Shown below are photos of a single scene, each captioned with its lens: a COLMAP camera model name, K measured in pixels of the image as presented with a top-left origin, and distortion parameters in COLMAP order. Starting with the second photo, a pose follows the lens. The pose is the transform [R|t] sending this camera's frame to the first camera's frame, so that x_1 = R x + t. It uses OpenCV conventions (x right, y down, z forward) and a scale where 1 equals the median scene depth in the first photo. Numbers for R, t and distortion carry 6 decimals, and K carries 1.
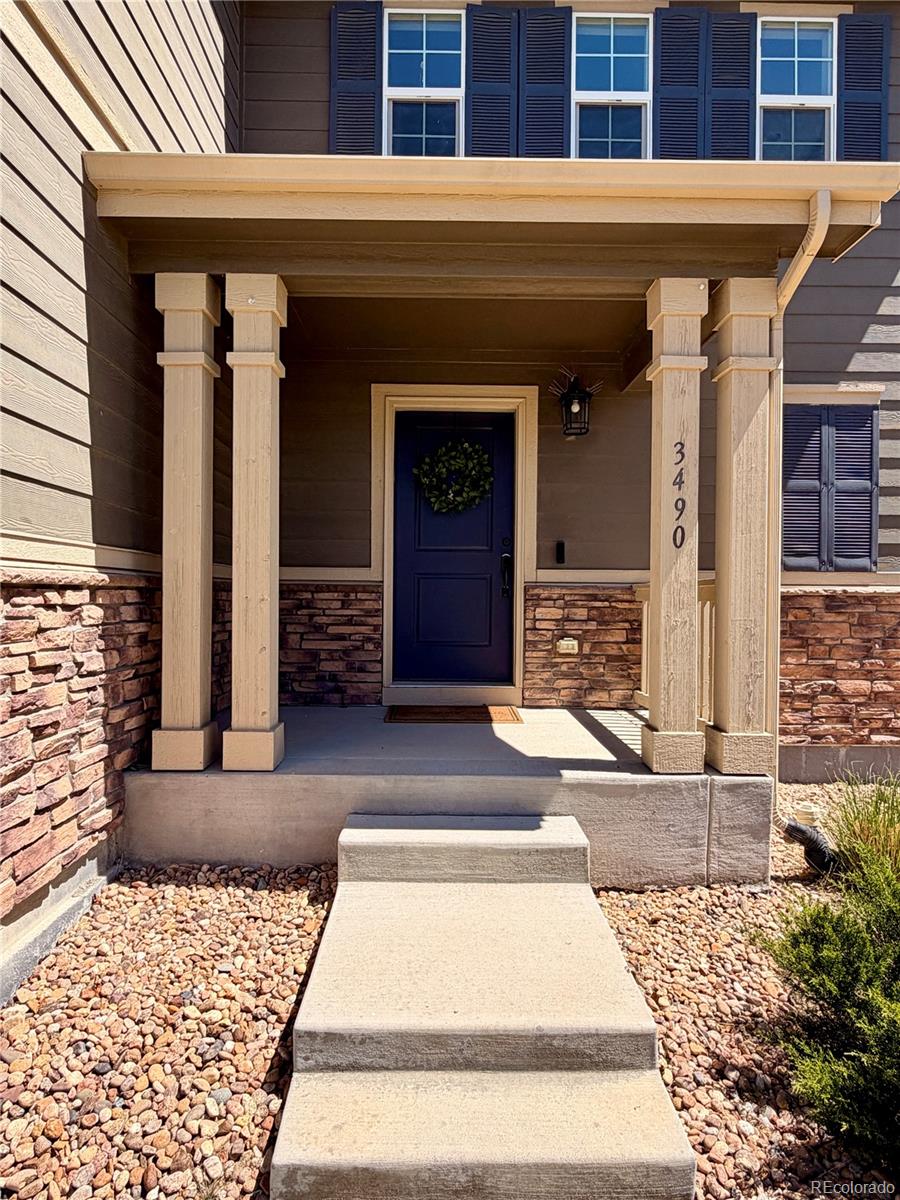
lens RADIAL K [[720.3, 0, 450.0], [0, 720.3, 600.0], [0, 0, 1]] dist [0.000274, -0.000797]
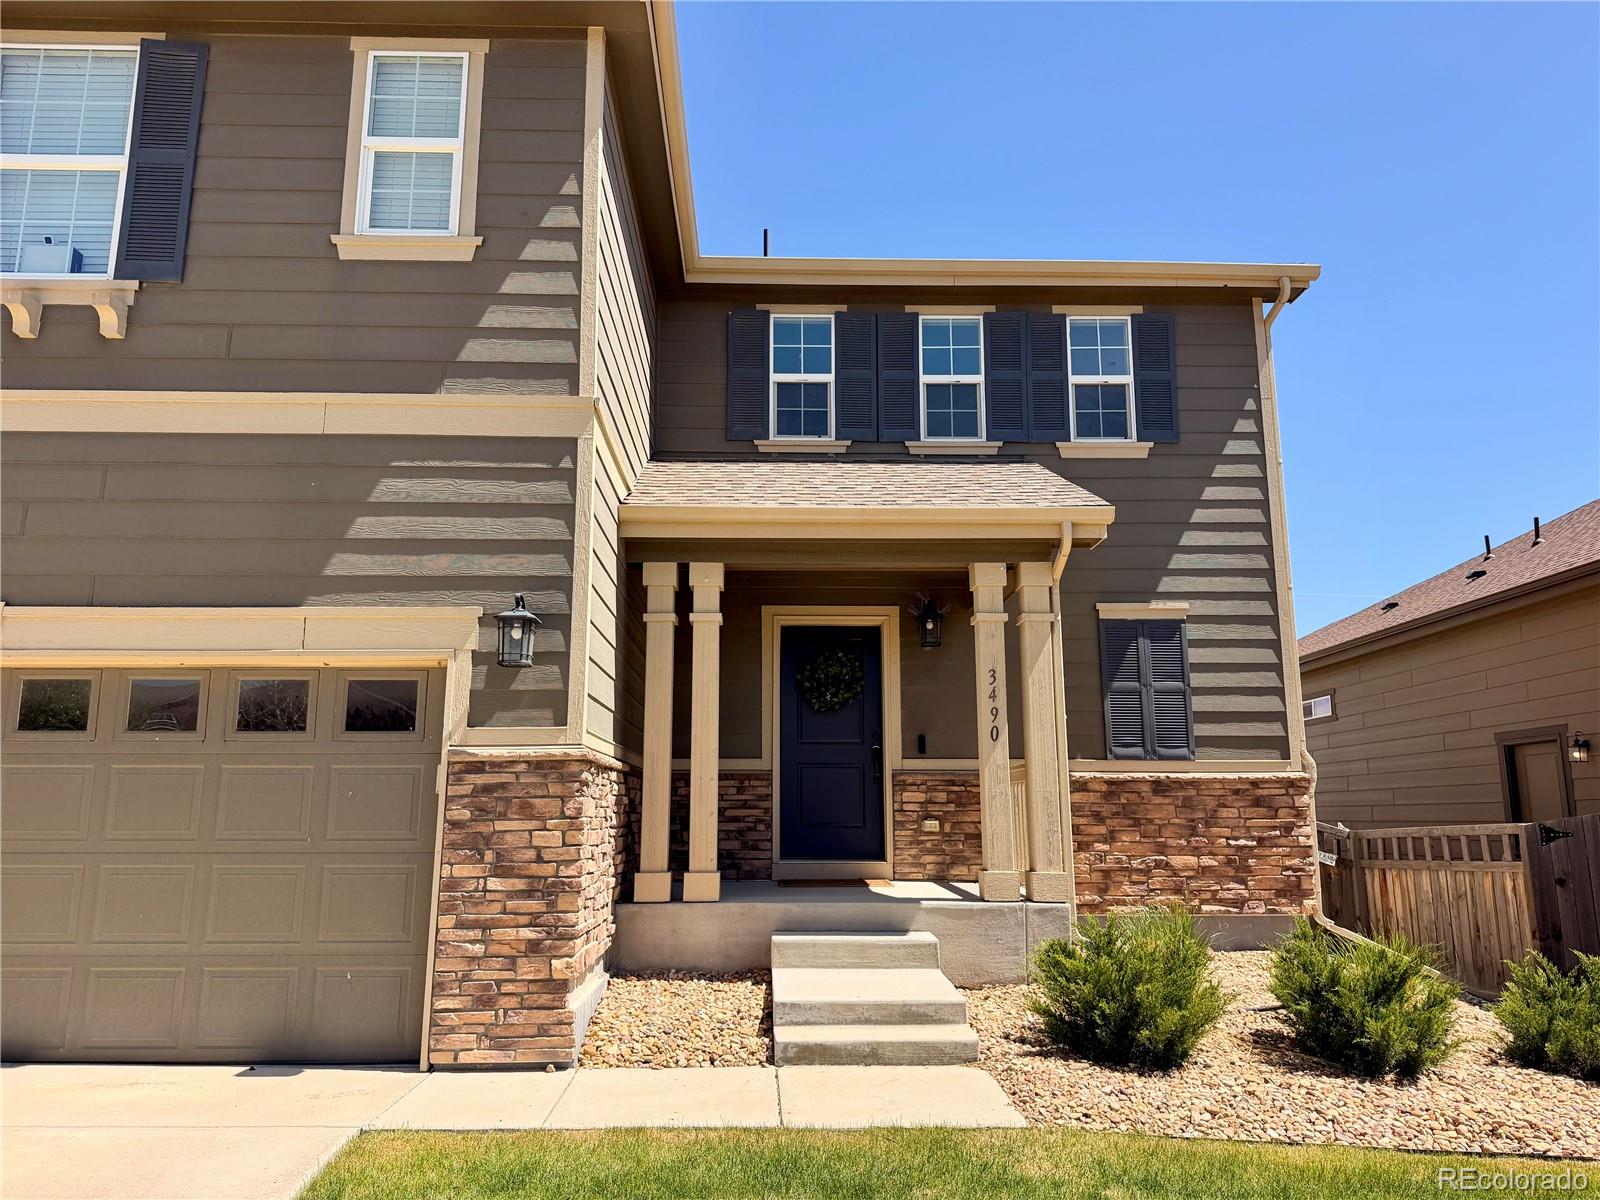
lens RADIAL K [[1128.2, 0, 800.0], [0, 1128.2, 600.0], [0, 0, 1]] dist [0.128136, -0.158196]
pose [[0.999808, -0.006769, 0.018398, -0.079855], [0.010167, 0.981456, -0.191419, 0.055482], [-0.016761, 0.191569, 0.981336, -0.869304]]
